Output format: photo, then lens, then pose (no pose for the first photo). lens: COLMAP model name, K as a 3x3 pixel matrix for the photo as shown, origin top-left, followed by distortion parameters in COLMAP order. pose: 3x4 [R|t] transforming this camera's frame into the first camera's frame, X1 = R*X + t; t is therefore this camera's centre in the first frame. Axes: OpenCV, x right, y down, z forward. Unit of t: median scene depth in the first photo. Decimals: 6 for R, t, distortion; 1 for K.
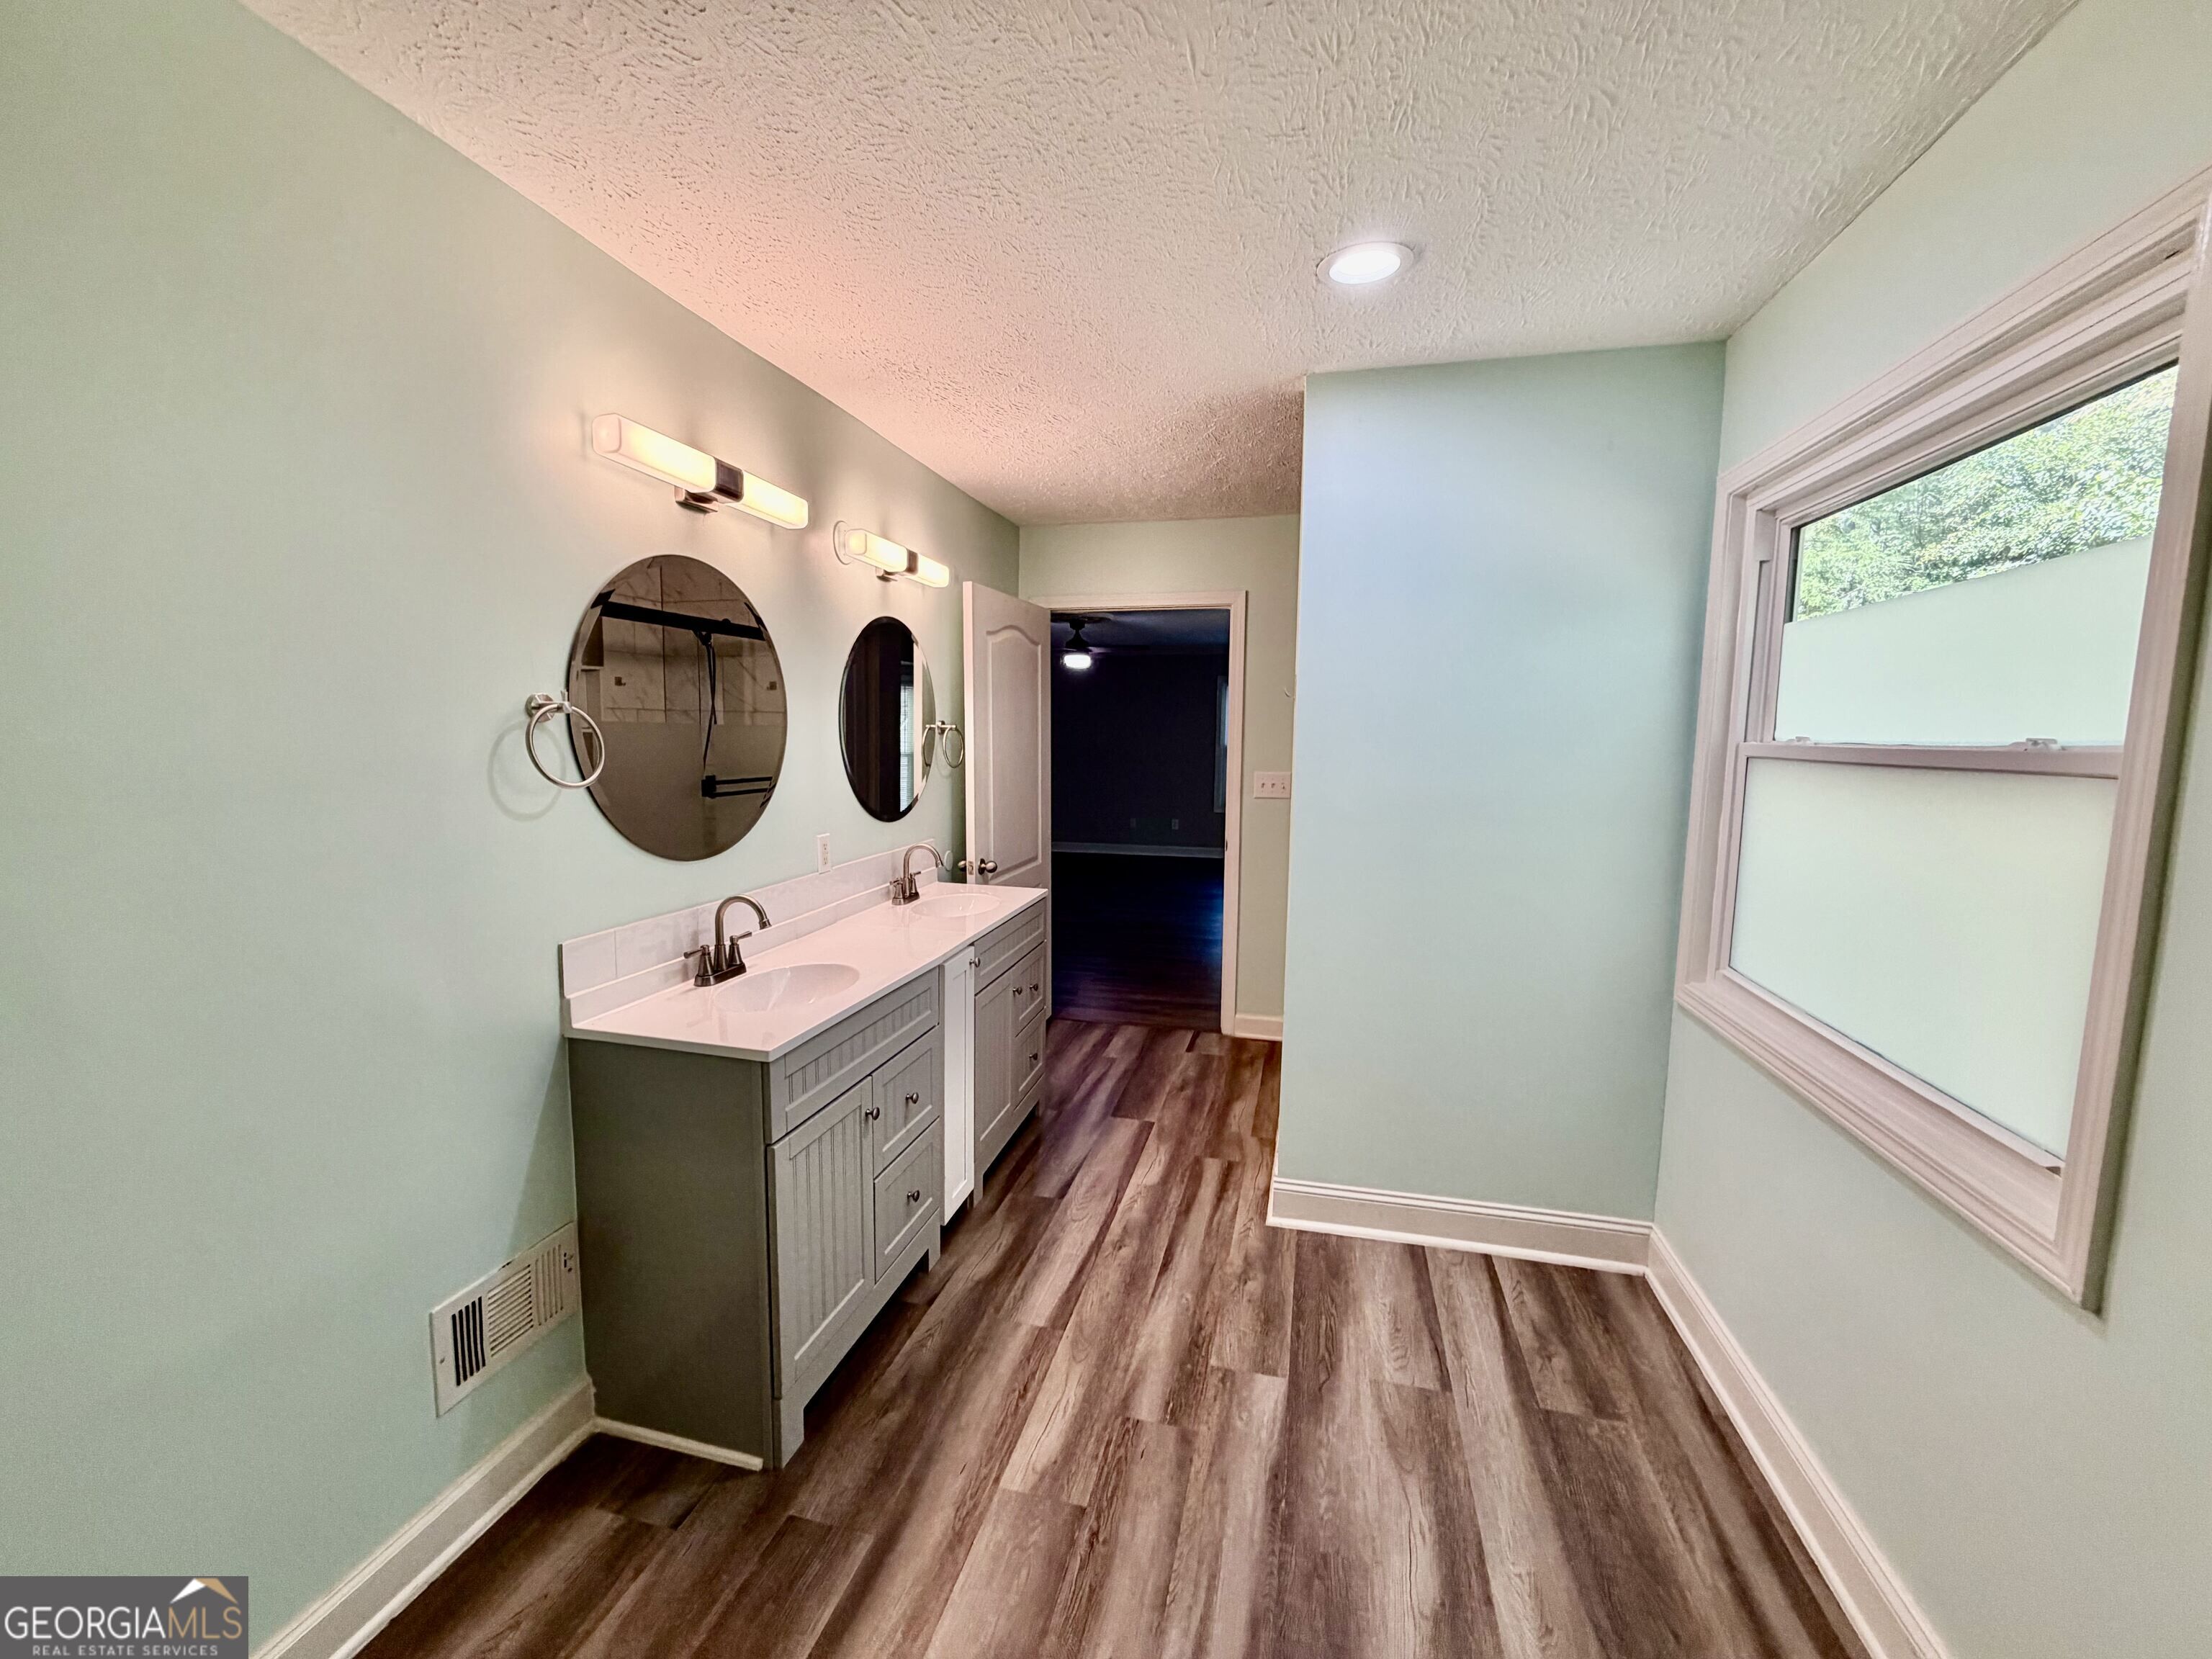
lens RADIAL K [[883.9, 0, 1105.5], [0, 883.9, 826.9], [0, 0, 1]] dist [0.000466, 0.000253]
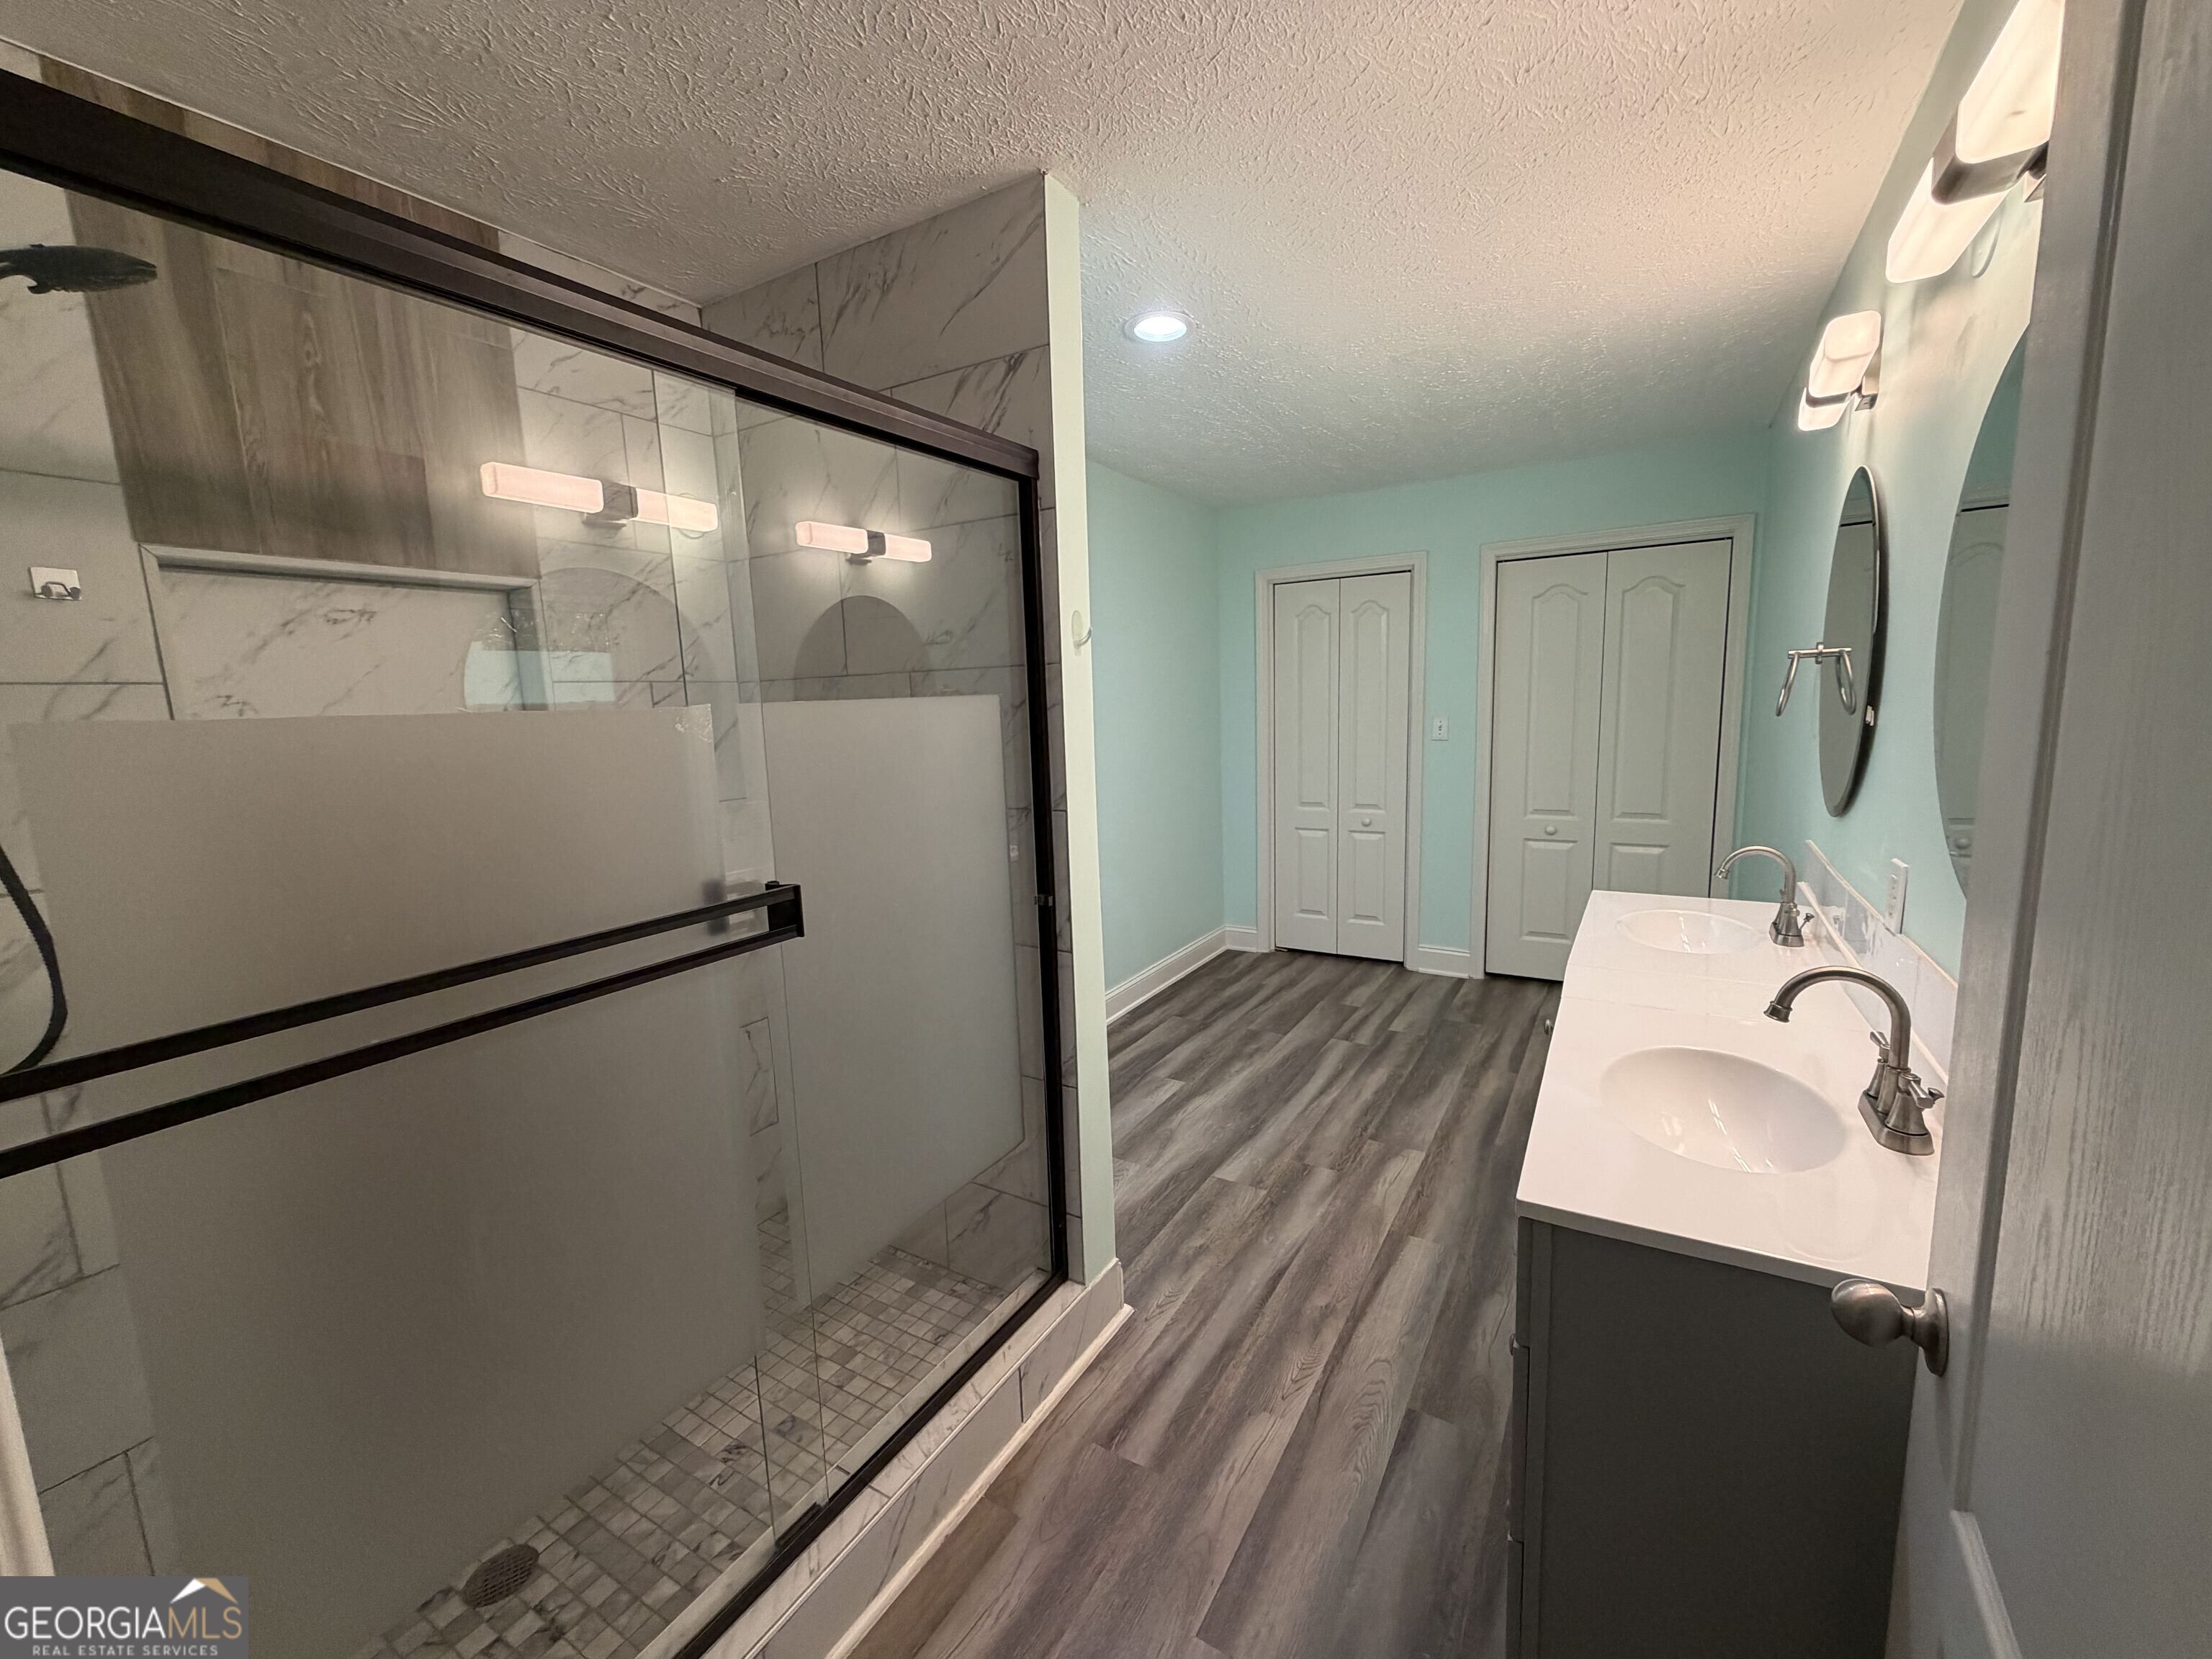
lens RADIAL K [[883.9, 0, 1105.2], [0, 883.9, 827.5], [0, 0, 1]] dist [0.000466, 0.000253]
pose [[-0.953081, -0.024735, 0.301702, -0.025417], [0.054428, 0.966411, 0.251170, -0.194106], [-0.297781, 0.255807, -0.919722, 1.833572]]
